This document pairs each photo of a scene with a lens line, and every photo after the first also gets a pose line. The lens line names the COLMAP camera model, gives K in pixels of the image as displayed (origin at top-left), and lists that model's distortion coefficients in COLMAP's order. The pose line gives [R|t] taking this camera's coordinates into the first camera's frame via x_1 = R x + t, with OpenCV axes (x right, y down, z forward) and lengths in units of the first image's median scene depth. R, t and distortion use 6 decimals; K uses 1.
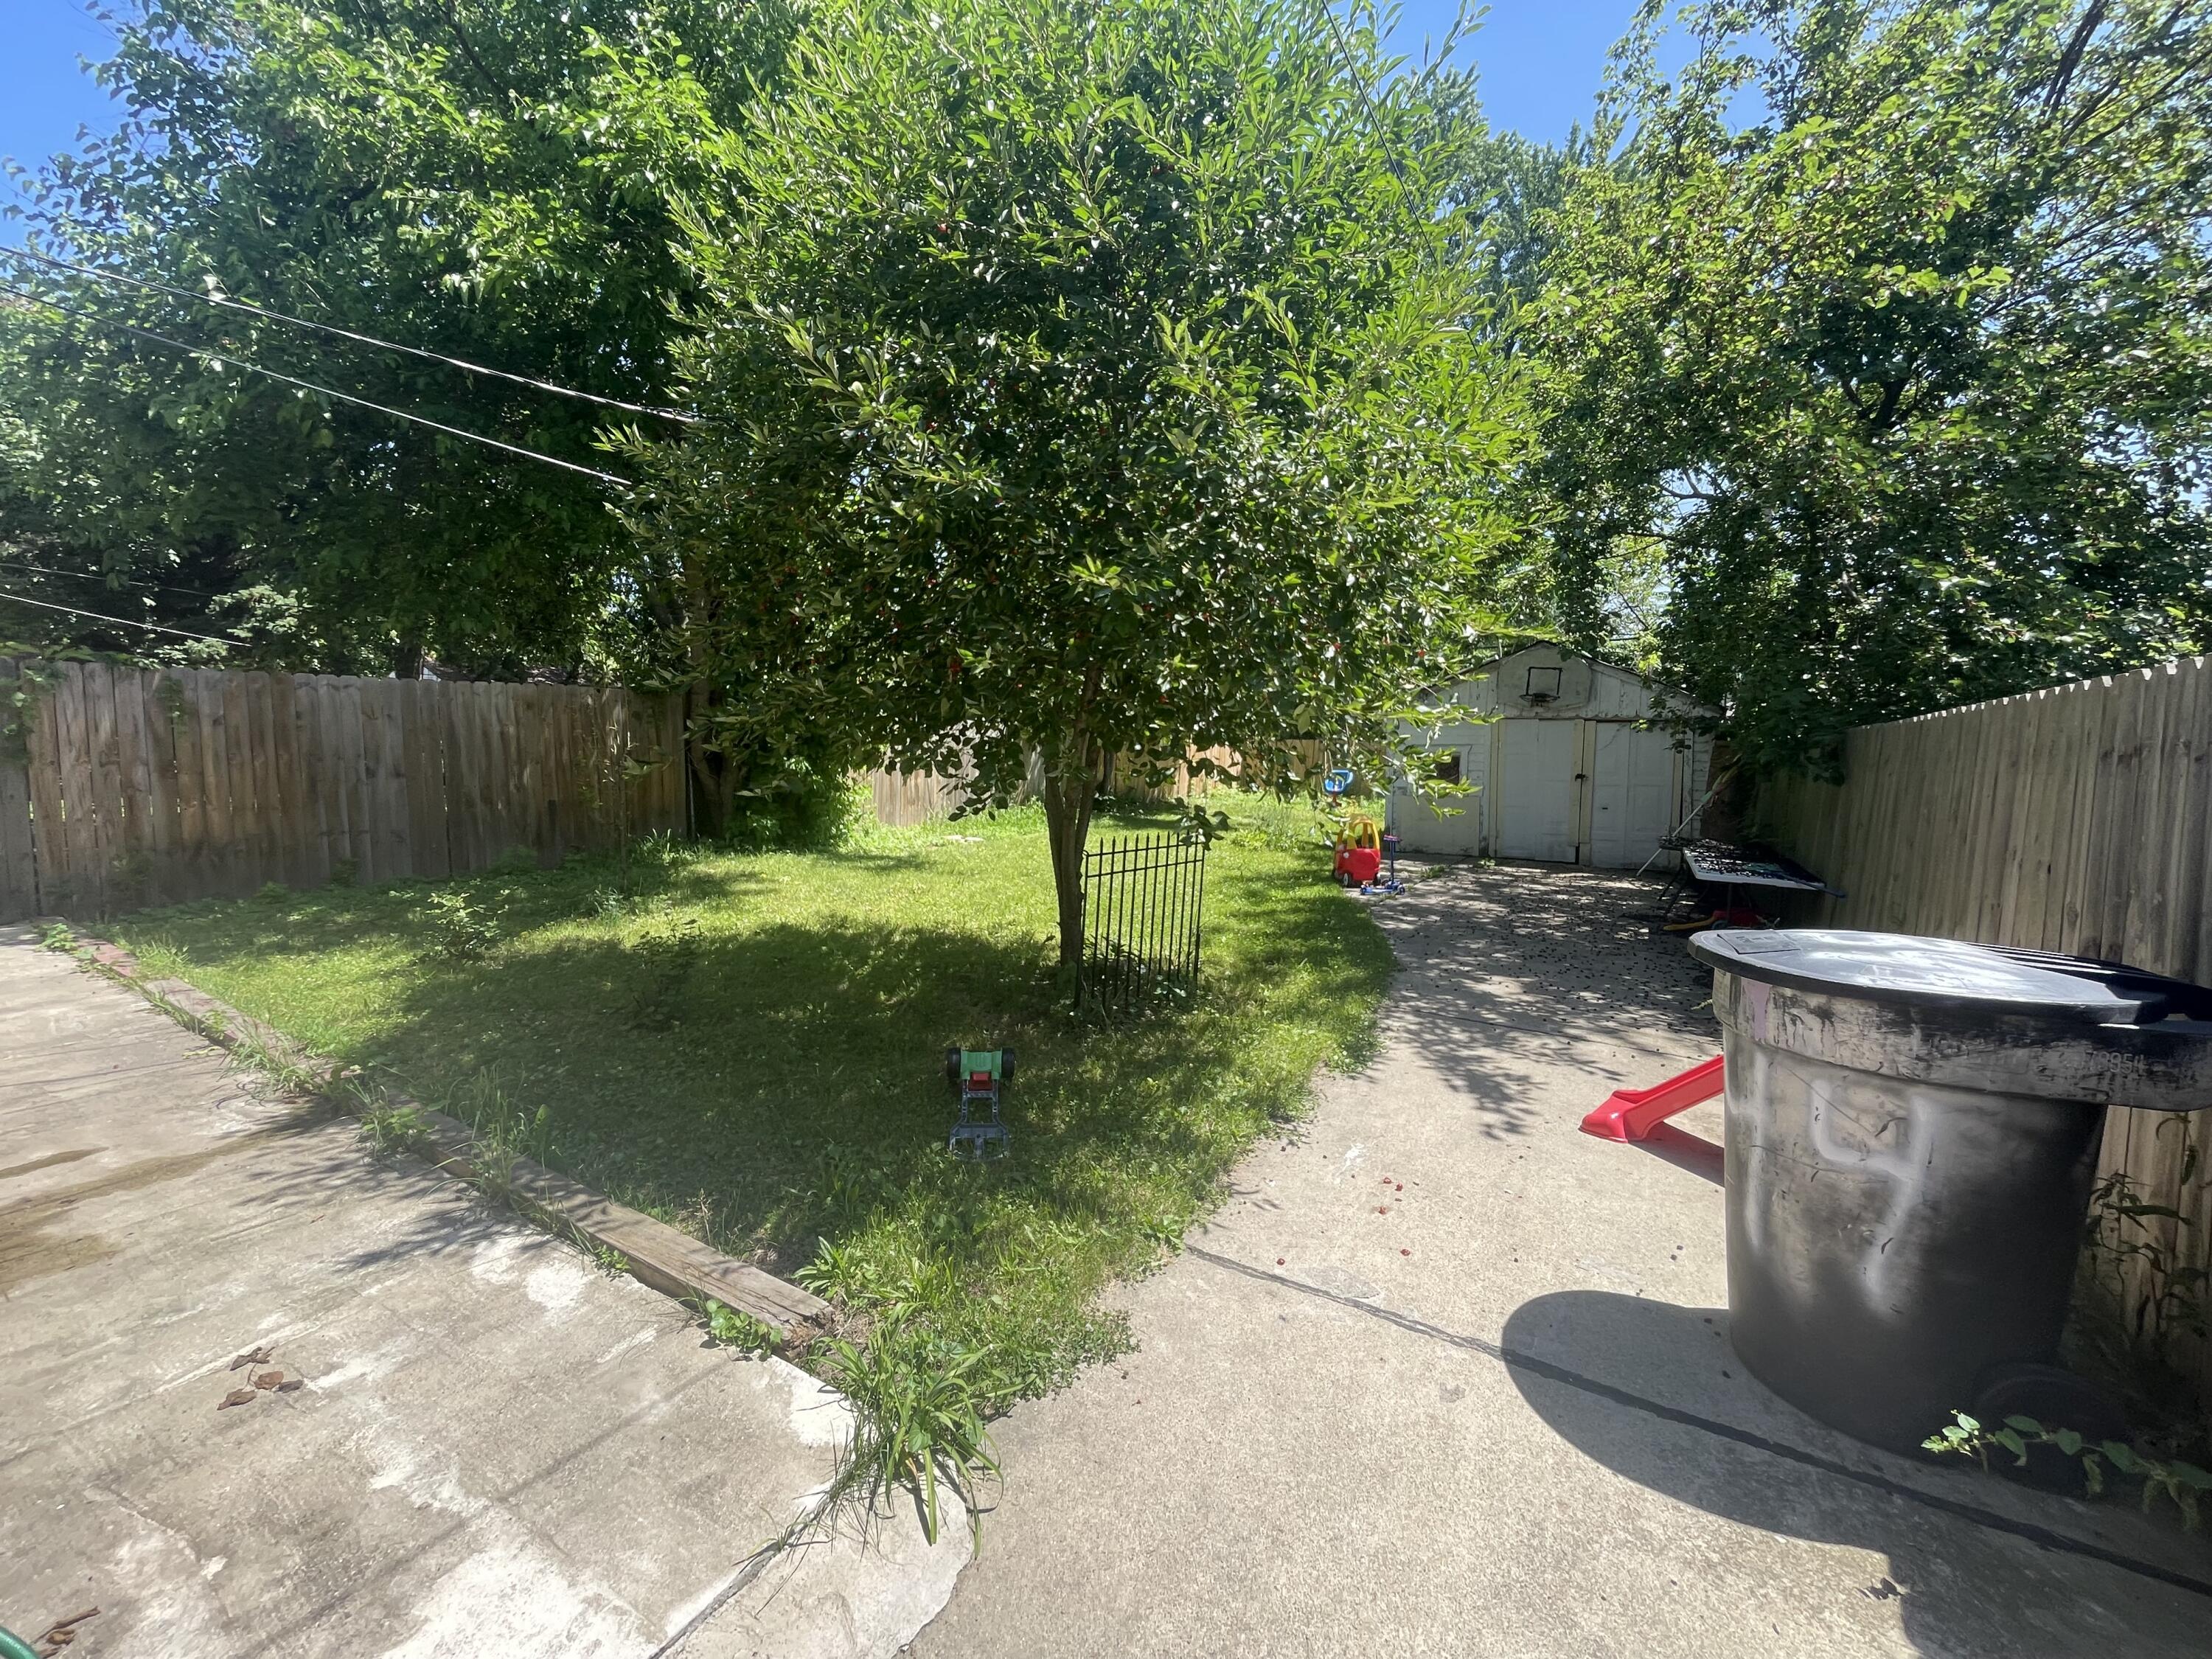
lens RADIAL K [[898.8, 0, 1107.0], [0, 898.8, 828.6], [0, 0, 1]] dist [-0.001704, 0.000593]
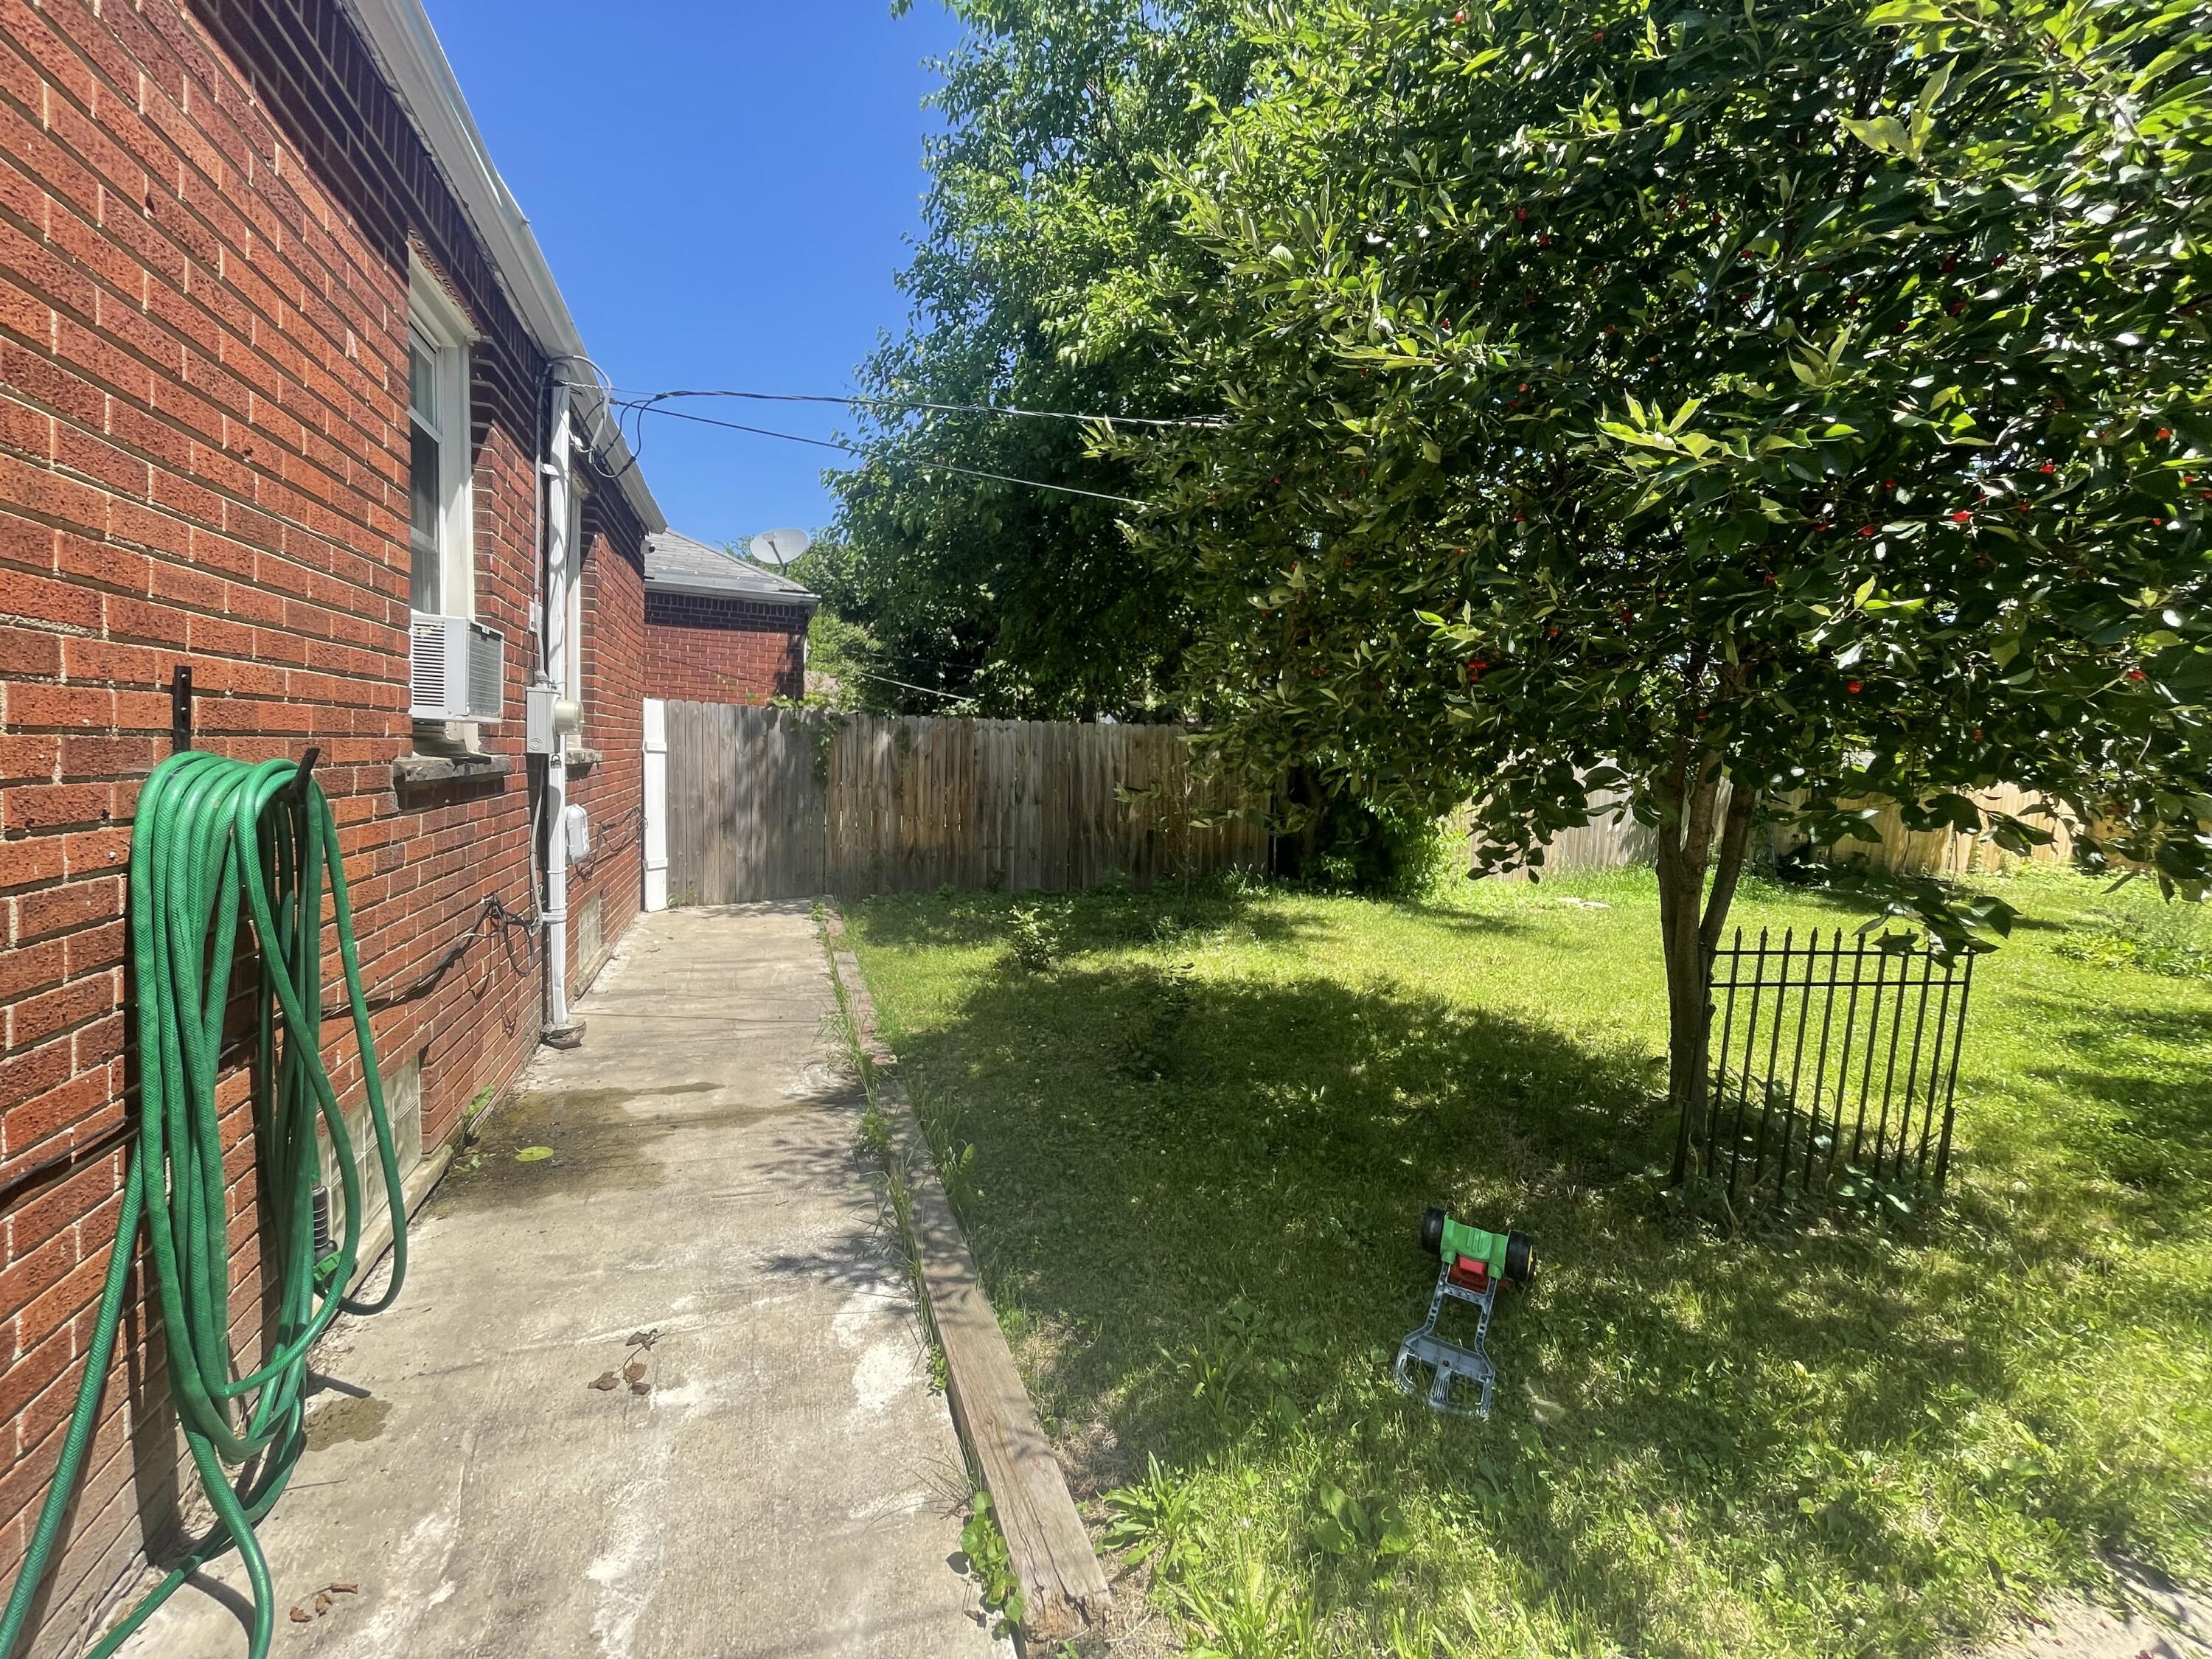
lens RADIAL K [[898.8, 0, 1111.0], [0, 898.8, 823.5], [0, 0, 1]] dist [-0.001704, 0.000593]
pose [[0.776494, 0.042942, -0.628660, 0.042930], [-0.078558, 0.996489, -0.028964, -0.008076], [0.625208, 0.071876, 0.777141, 0.219067]]
